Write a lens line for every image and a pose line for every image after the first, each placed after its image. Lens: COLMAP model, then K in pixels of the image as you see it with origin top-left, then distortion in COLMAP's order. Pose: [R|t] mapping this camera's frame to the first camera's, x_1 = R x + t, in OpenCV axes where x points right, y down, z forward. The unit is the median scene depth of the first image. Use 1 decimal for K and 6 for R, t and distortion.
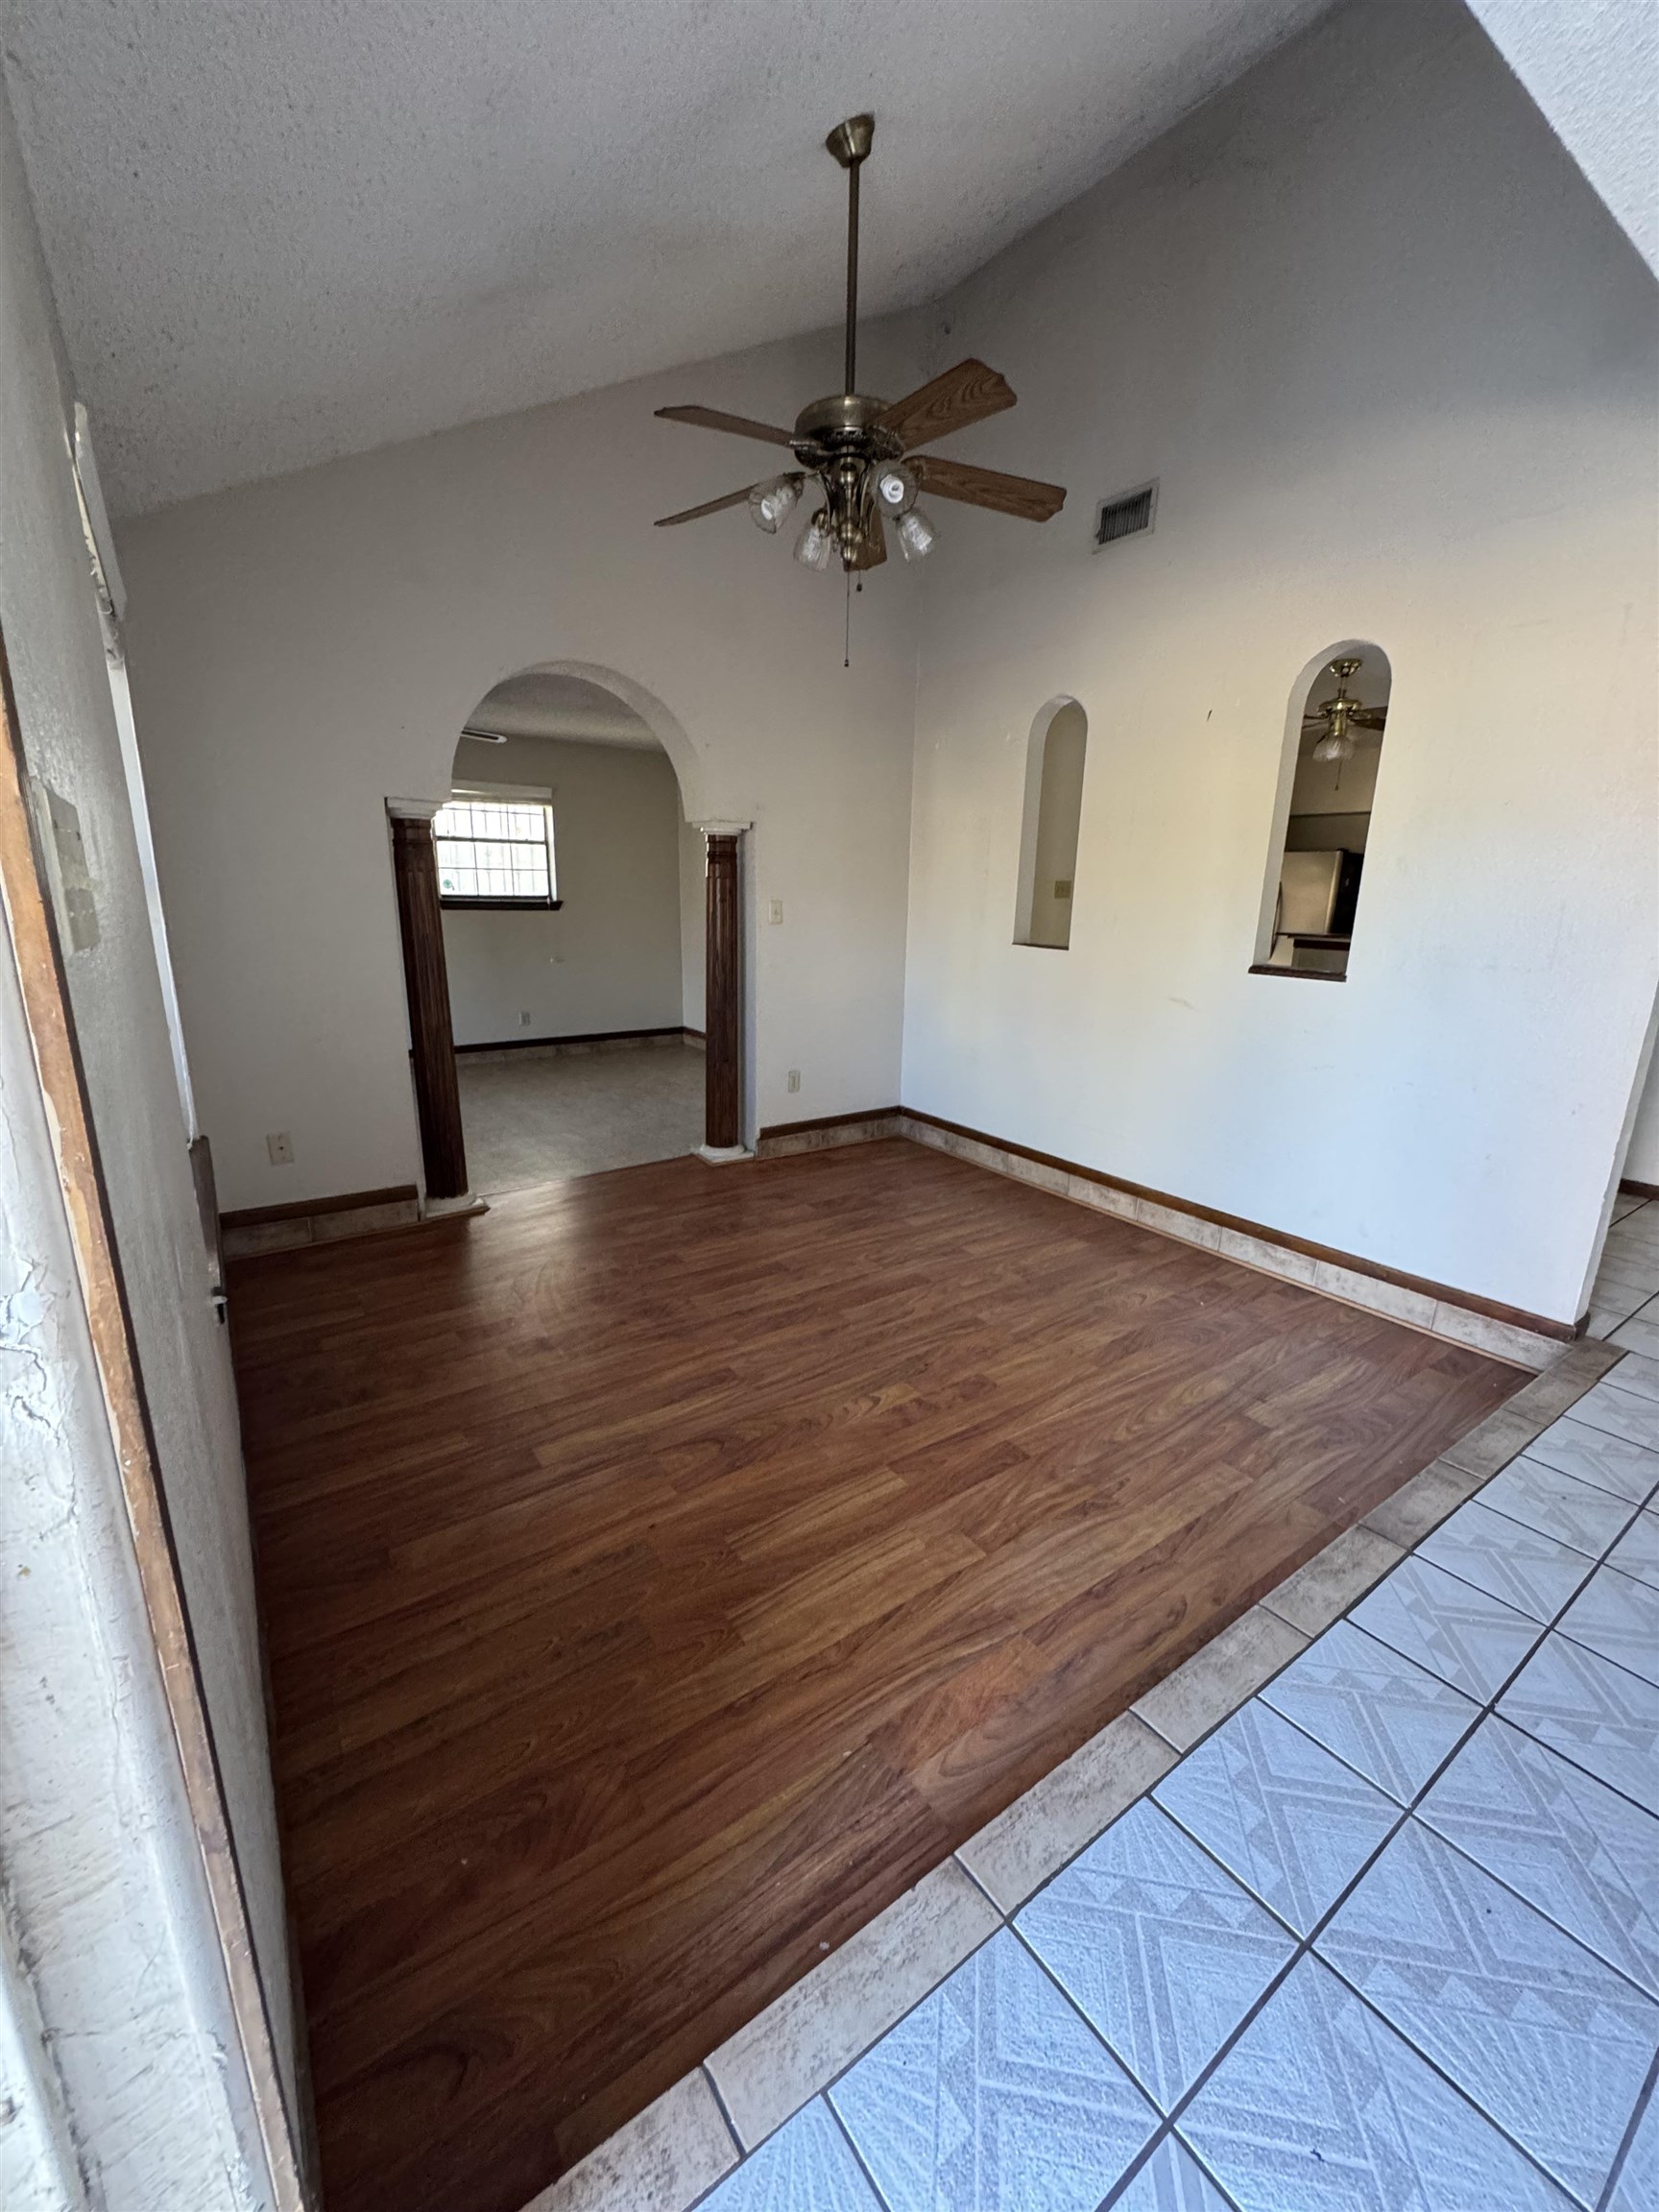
lens RADIAL K [[884.5, 0, 829.5], [0, 884.5, 1106.0], [0, 0, 1]] dist [-0.003467, 0.000235]
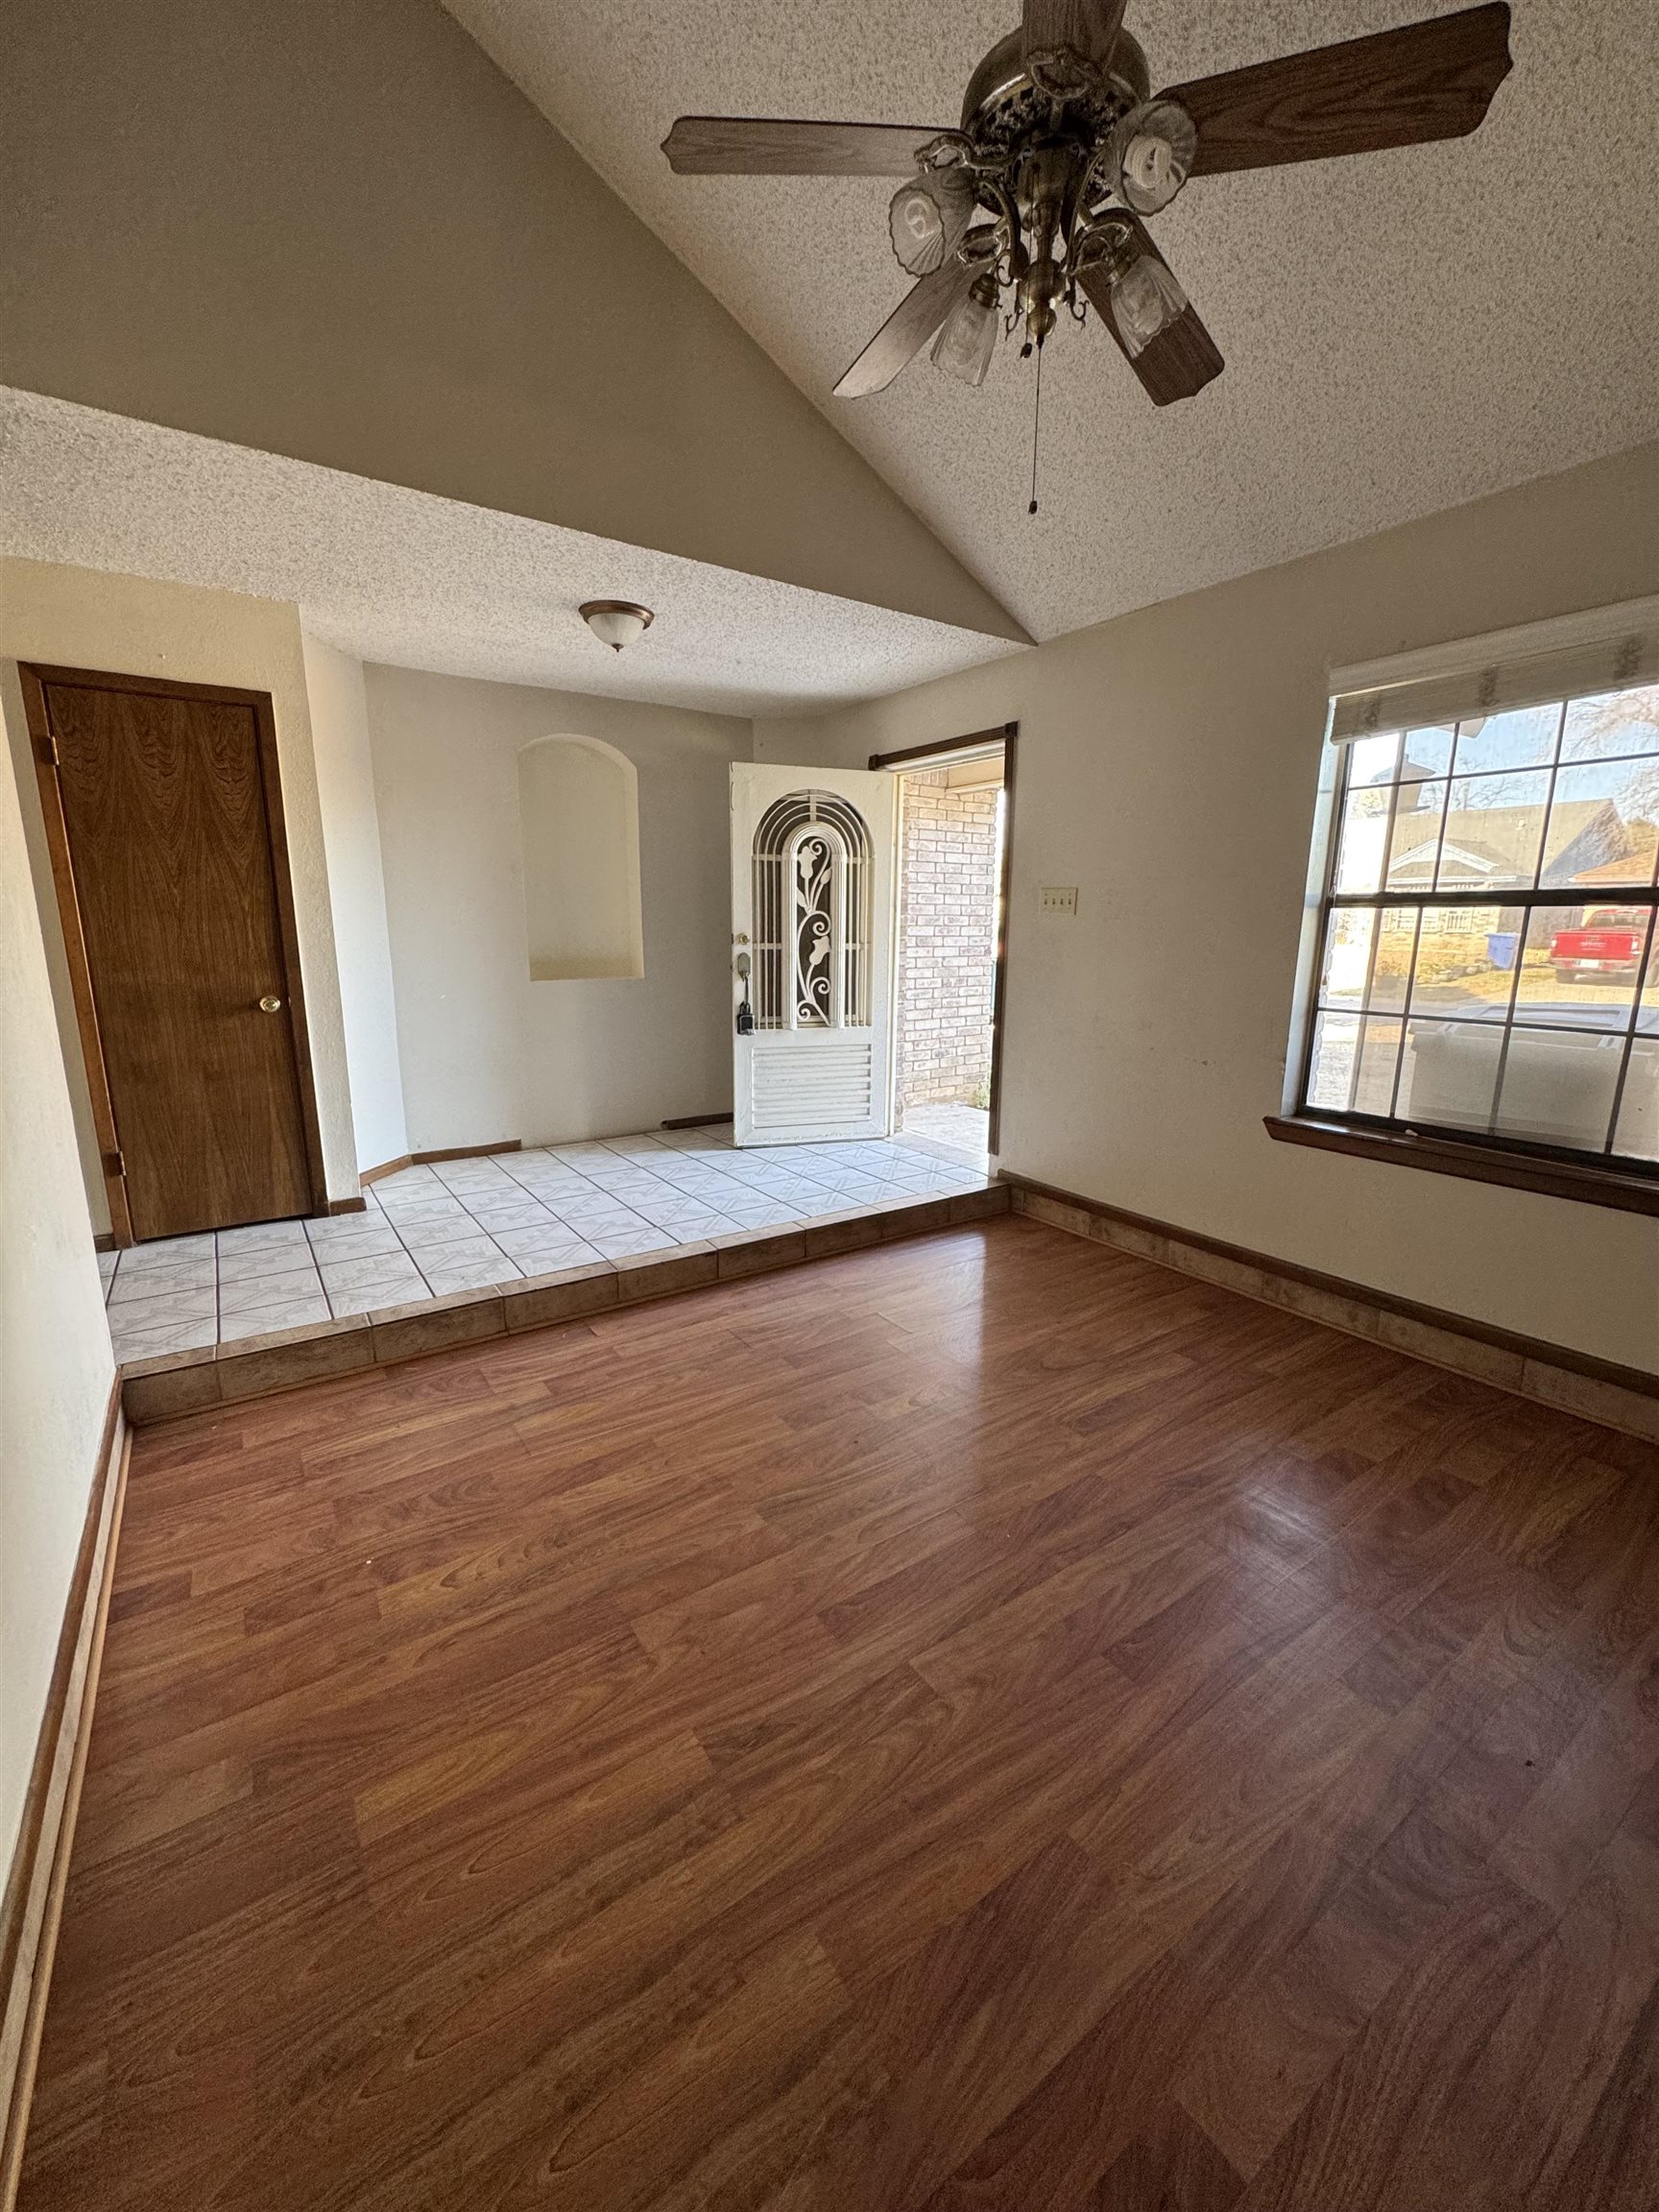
lens RADIAL K [[884.5, 0, 829.5], [0, 884.5, 1106.0], [0, 0, 1]] dist [-0.003467, 0.000235]
pose [[-0.999594, -0.026225, 0.011158, 0.139762], [-0.018735, 0.899692, 0.436123, -0.384703], [-0.021476, 0.435736, -0.899818, 1.698776]]
